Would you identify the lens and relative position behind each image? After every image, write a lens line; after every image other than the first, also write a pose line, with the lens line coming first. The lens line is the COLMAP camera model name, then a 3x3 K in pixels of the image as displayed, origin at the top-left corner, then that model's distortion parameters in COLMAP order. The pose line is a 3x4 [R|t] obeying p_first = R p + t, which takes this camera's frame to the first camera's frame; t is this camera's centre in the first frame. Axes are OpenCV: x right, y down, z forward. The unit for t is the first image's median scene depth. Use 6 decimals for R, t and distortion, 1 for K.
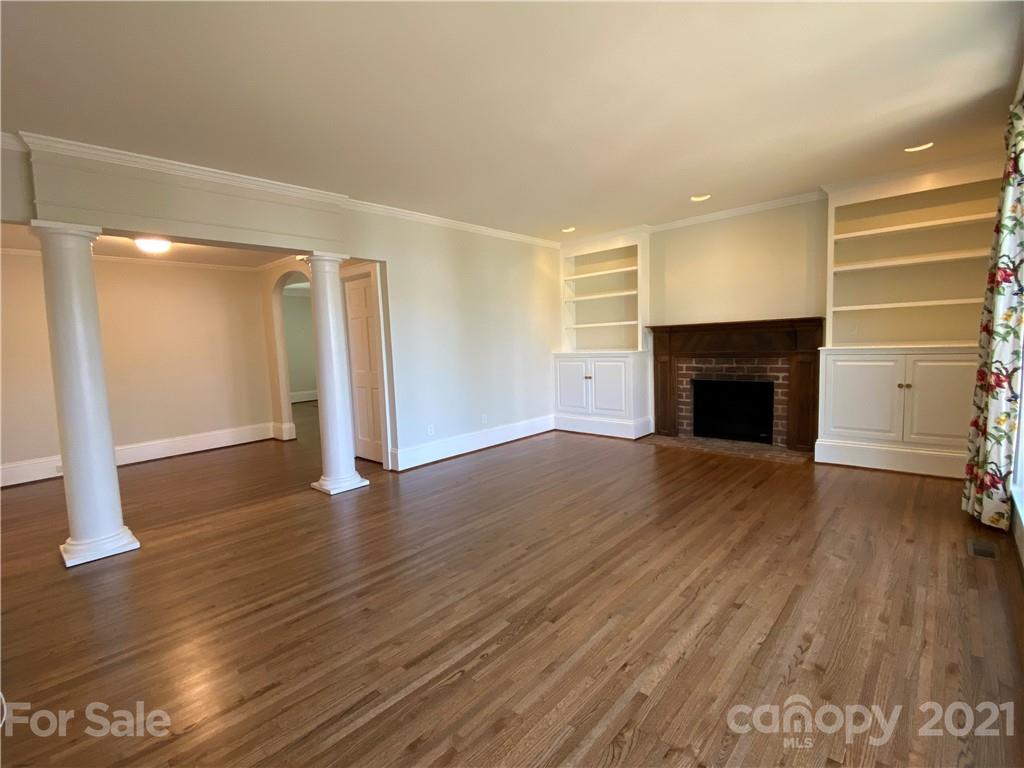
lens RADIAL K [[483.9, 0, 512.0], [0, 483.9, 384.0], [0, 0, 1]] dist [0.002817, -0.000303]
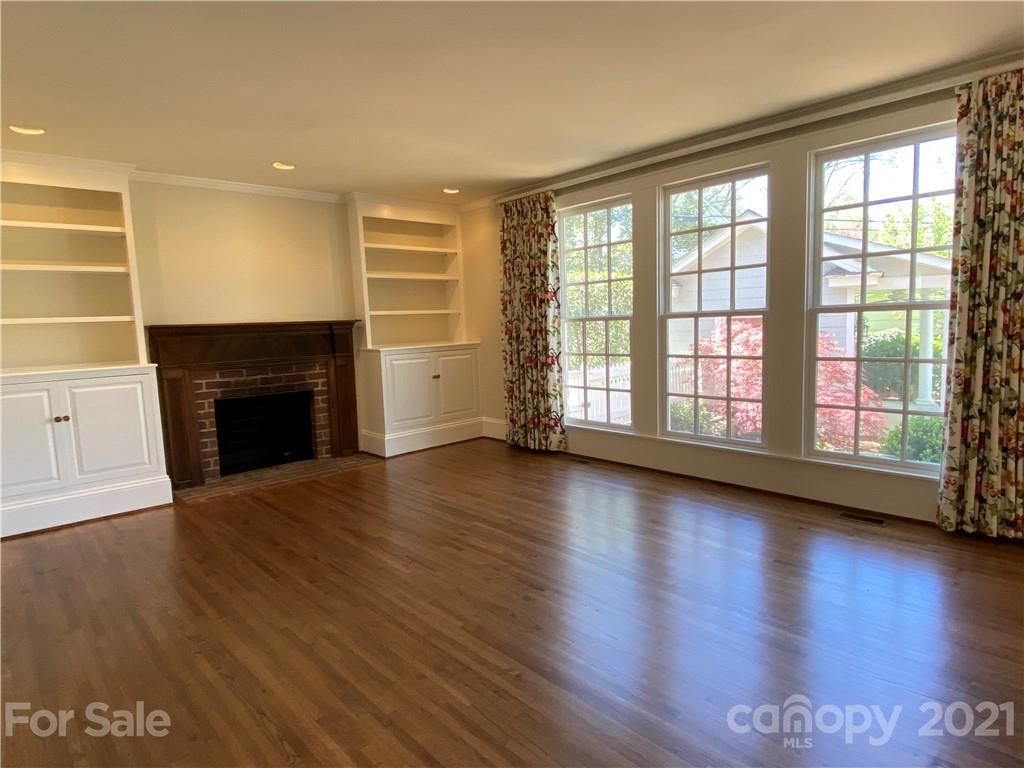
lens RADIAL K [[580.8, 0, 512.0], [0, 580.8, 384.0], [0, 0, 1]] dist [0.034589, -0.032510]
pose [[0.075258, -0.069272, 0.994755, -0.528067], [0.123298, 0.990575, 0.059653, -0.034423], [-0.989512, 0.118162, 0.083090, 0.543119]]
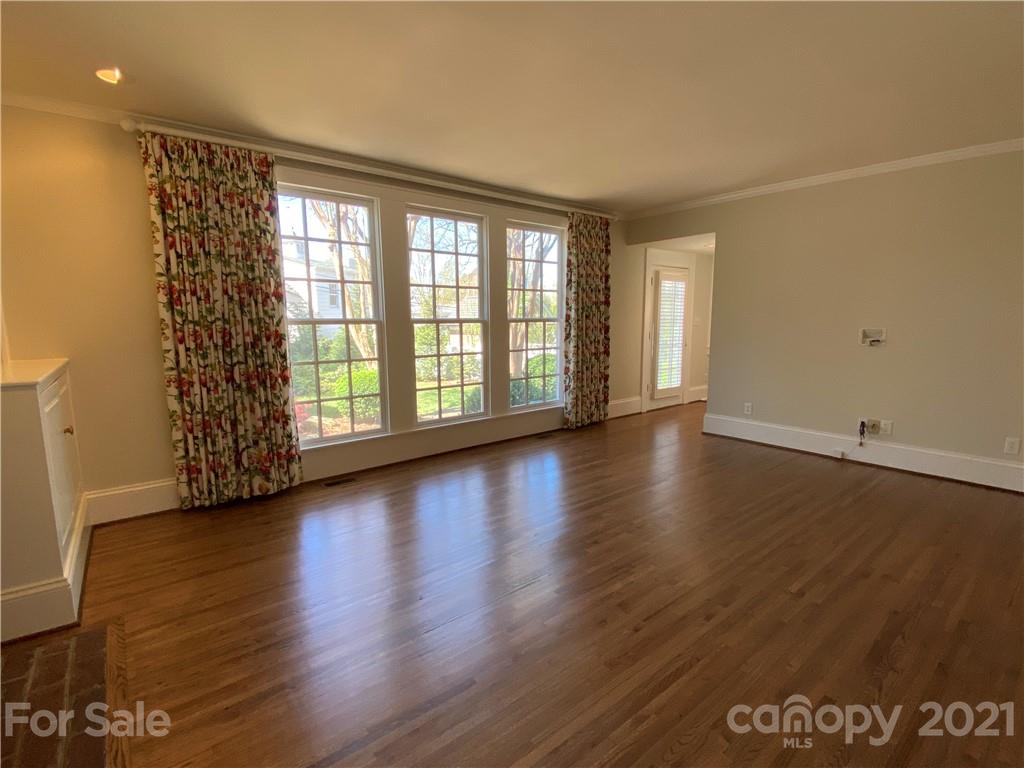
lens RADIAL K [[484.2, 0, 512.0], [0, 484.2, 384.0], [0, 0, 1]] dist [0.001194, -0.000106]
pose [[-0.987645, 0.017765, 0.155695, 0.122040], [0.051507, 0.975152, 0.215468, -0.125433], [-0.147999, 0.220825, -0.964019, 1.198225]]
